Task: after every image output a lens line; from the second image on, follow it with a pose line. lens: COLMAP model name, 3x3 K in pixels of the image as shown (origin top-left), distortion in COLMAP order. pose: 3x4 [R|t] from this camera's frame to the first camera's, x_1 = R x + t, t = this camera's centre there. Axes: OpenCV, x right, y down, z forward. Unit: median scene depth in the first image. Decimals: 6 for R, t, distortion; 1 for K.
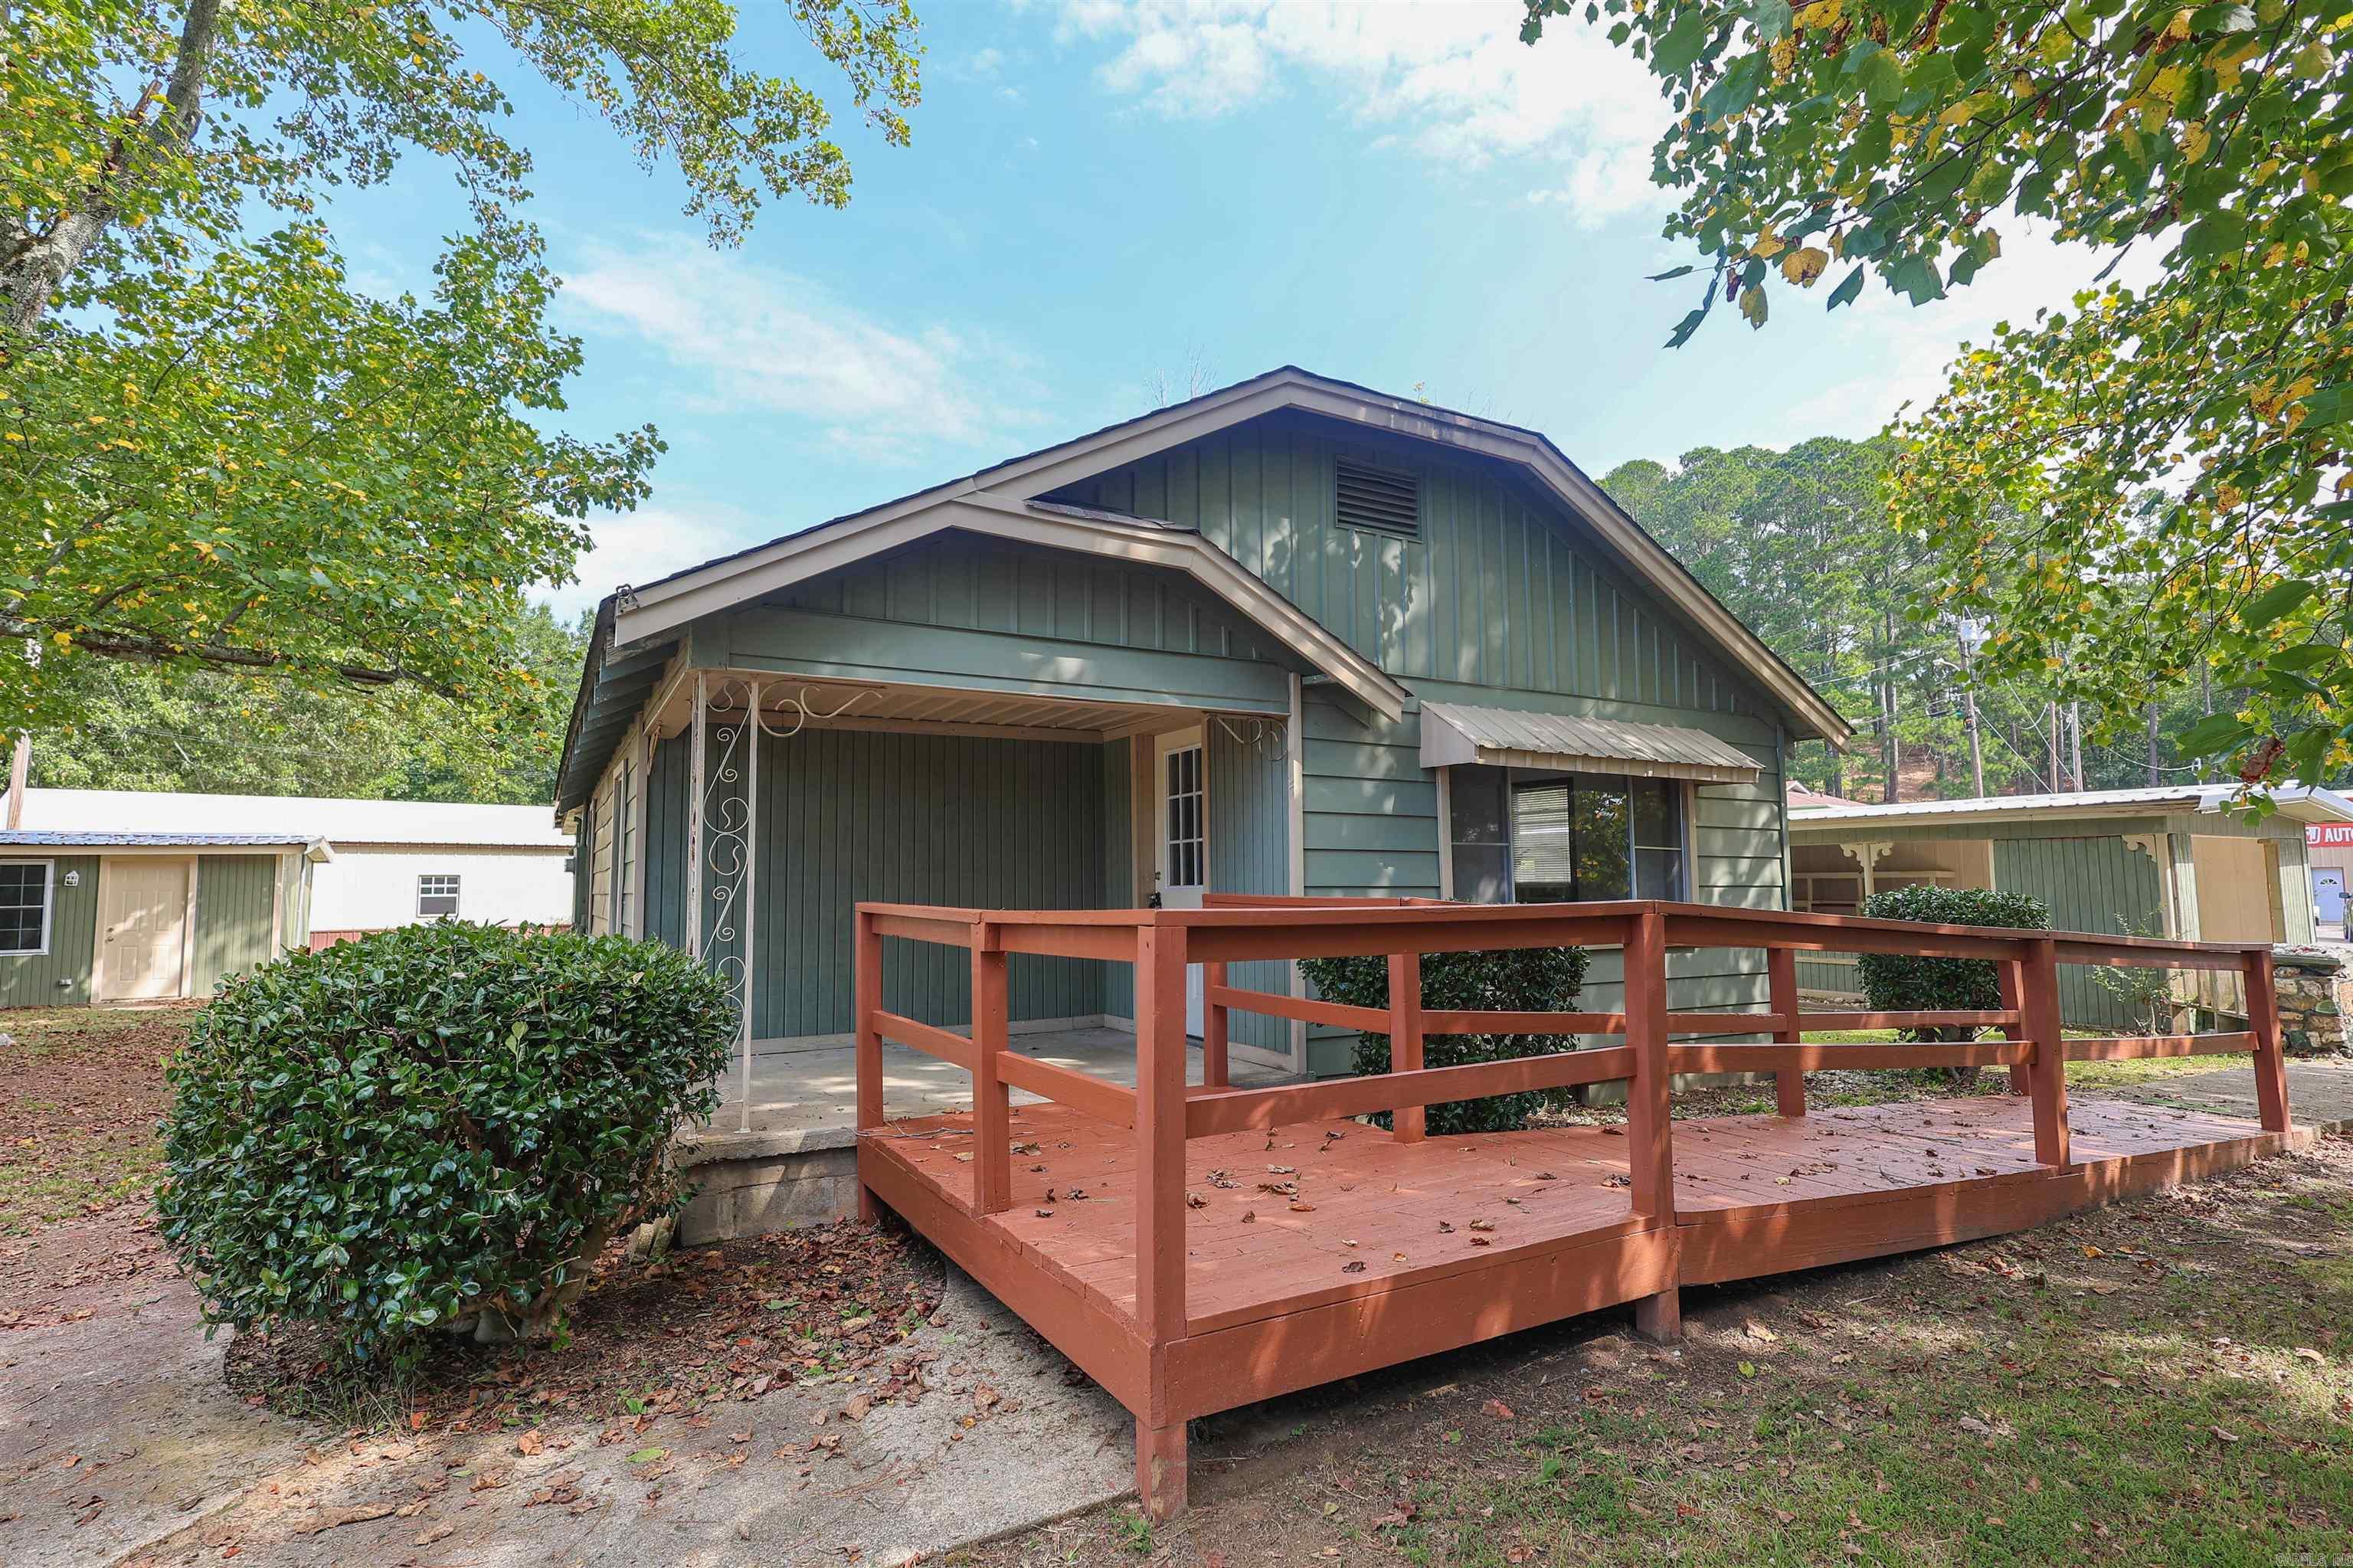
lens RADIAL K [[1089.3, 0, 1170.3], [0, 1089.3, 786.4], [0, 0, 1]] dist [0.000062, 0.001016]
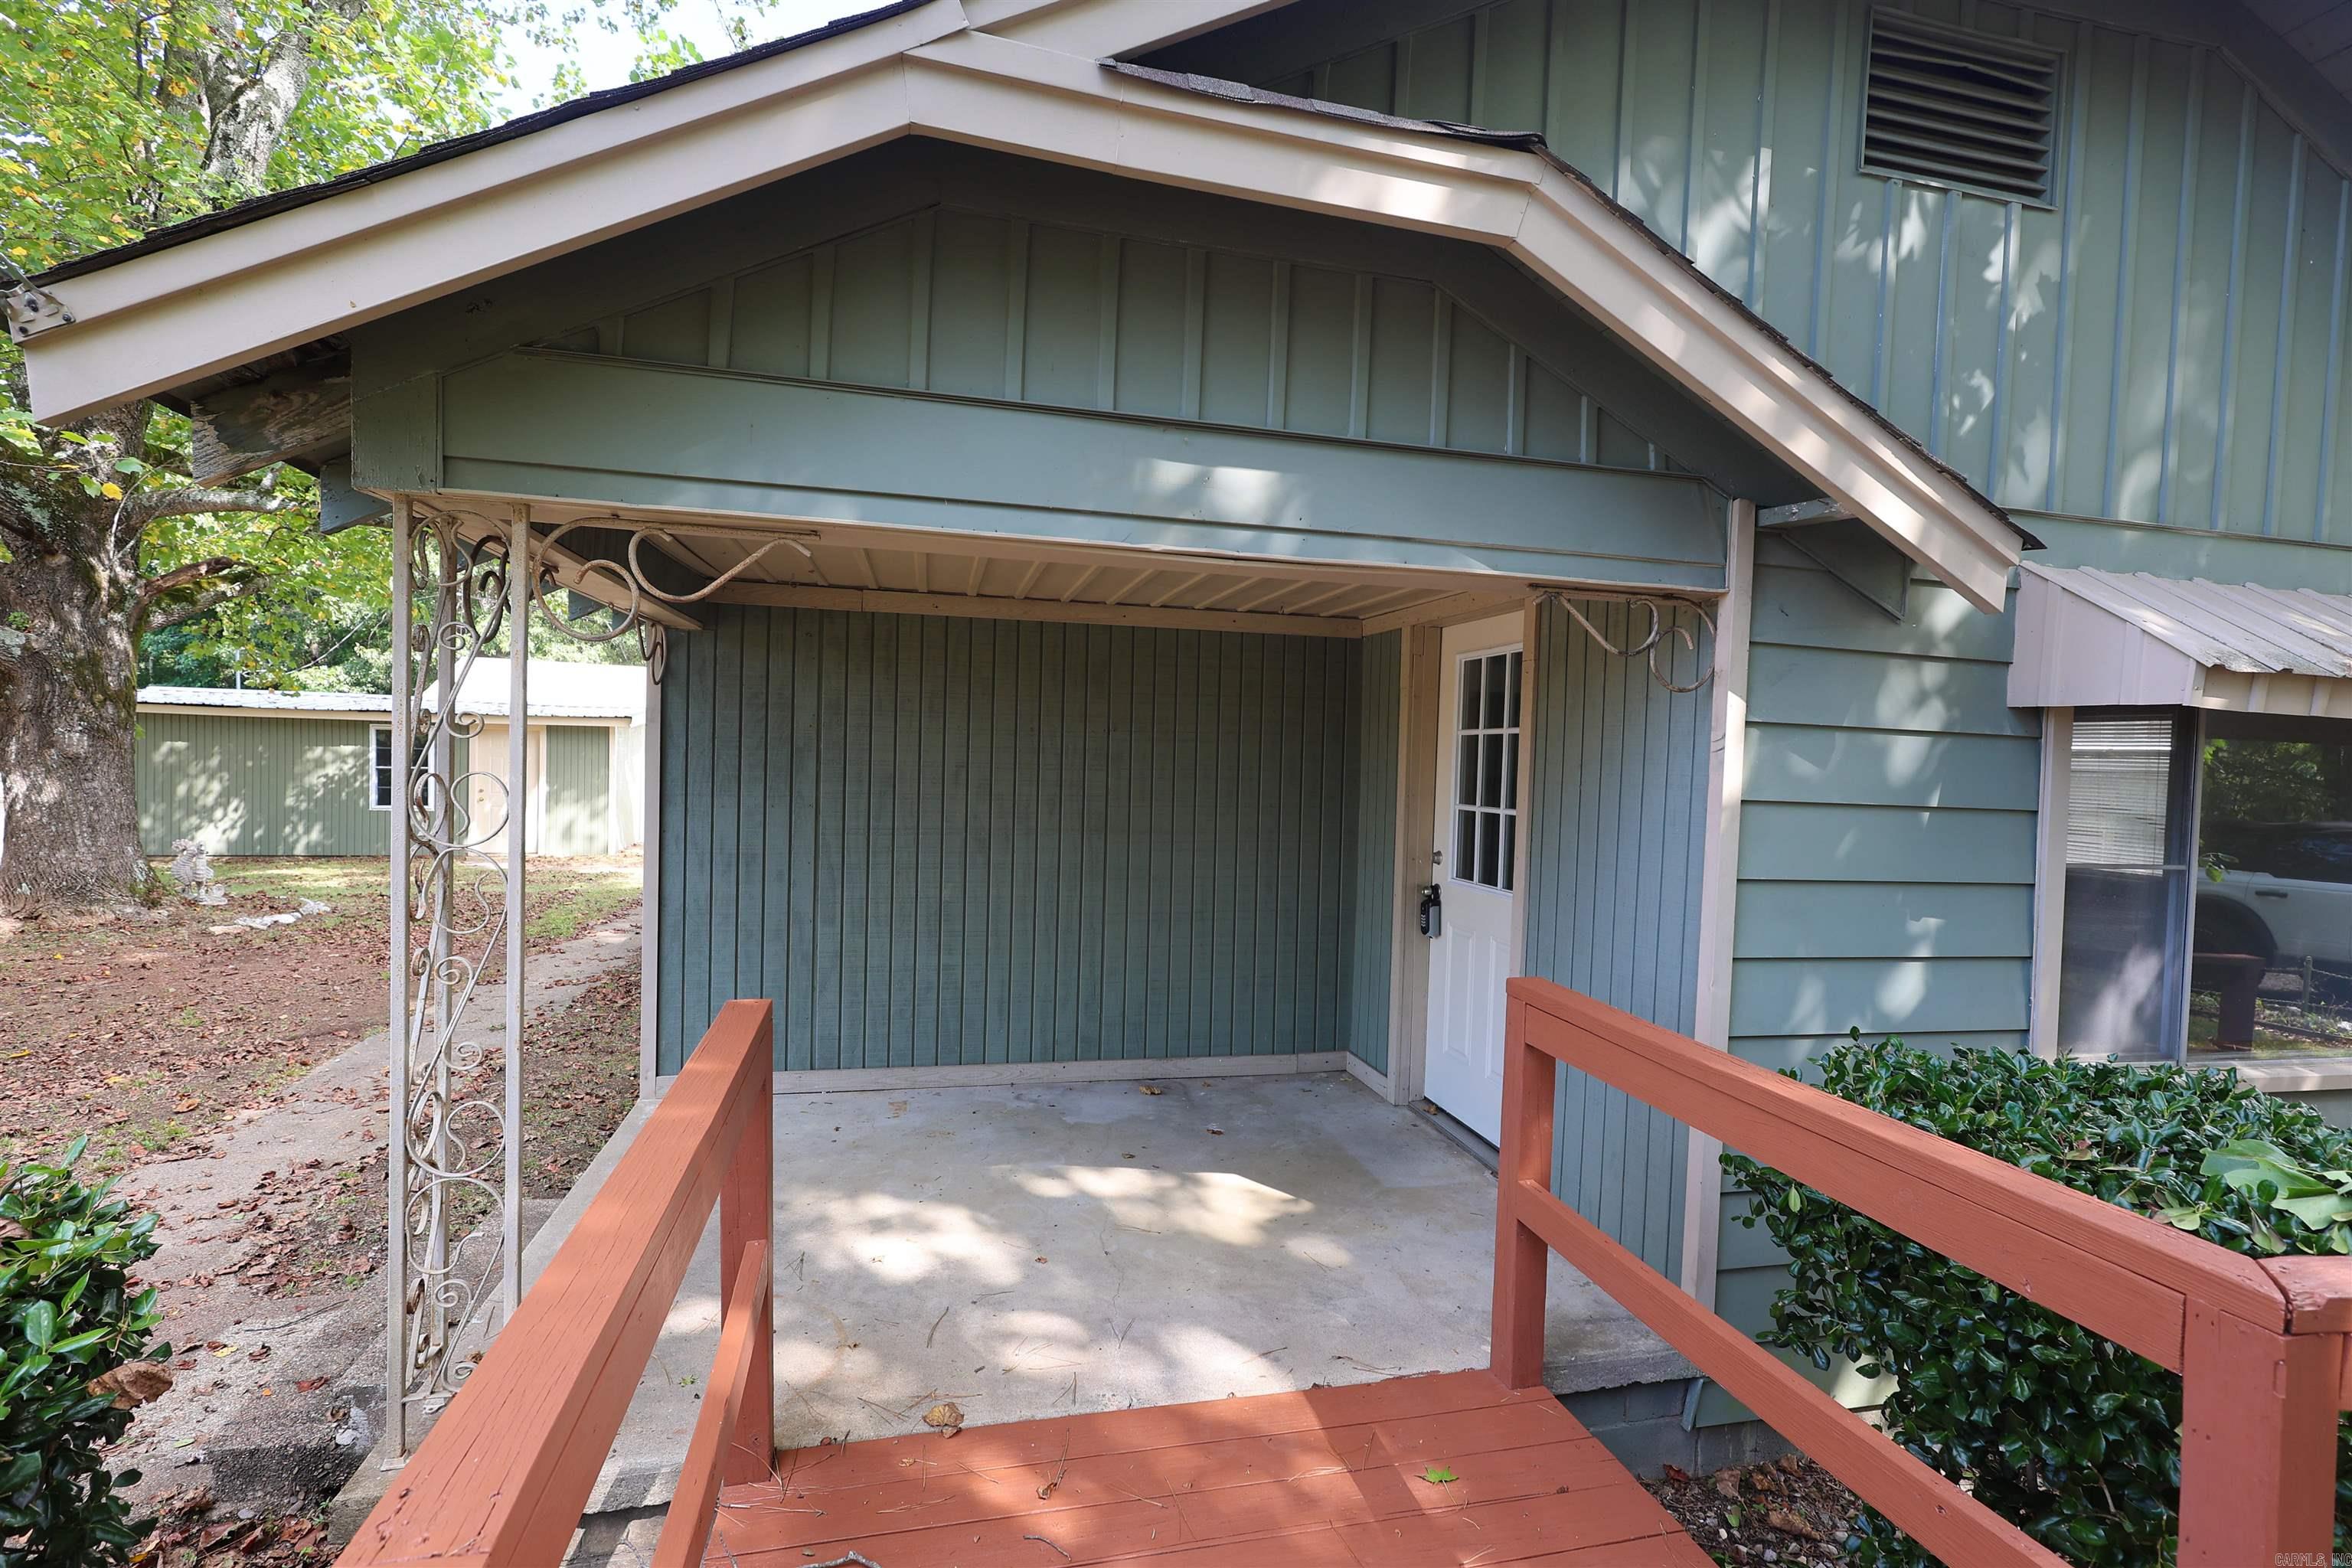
lens RADIAL K [[1088.8, 0, 1169.8], [0, 1088.8, 786.4], [0, 0, 1]] dist [0.000062, 0.001016]
pose [[0.960447, 0.047678, -0.274351, 0.011161], [-0.017263, 0.993533, 0.112225, -0.026370], [0.277927, -0.103050, 0.955059, 0.405086]]
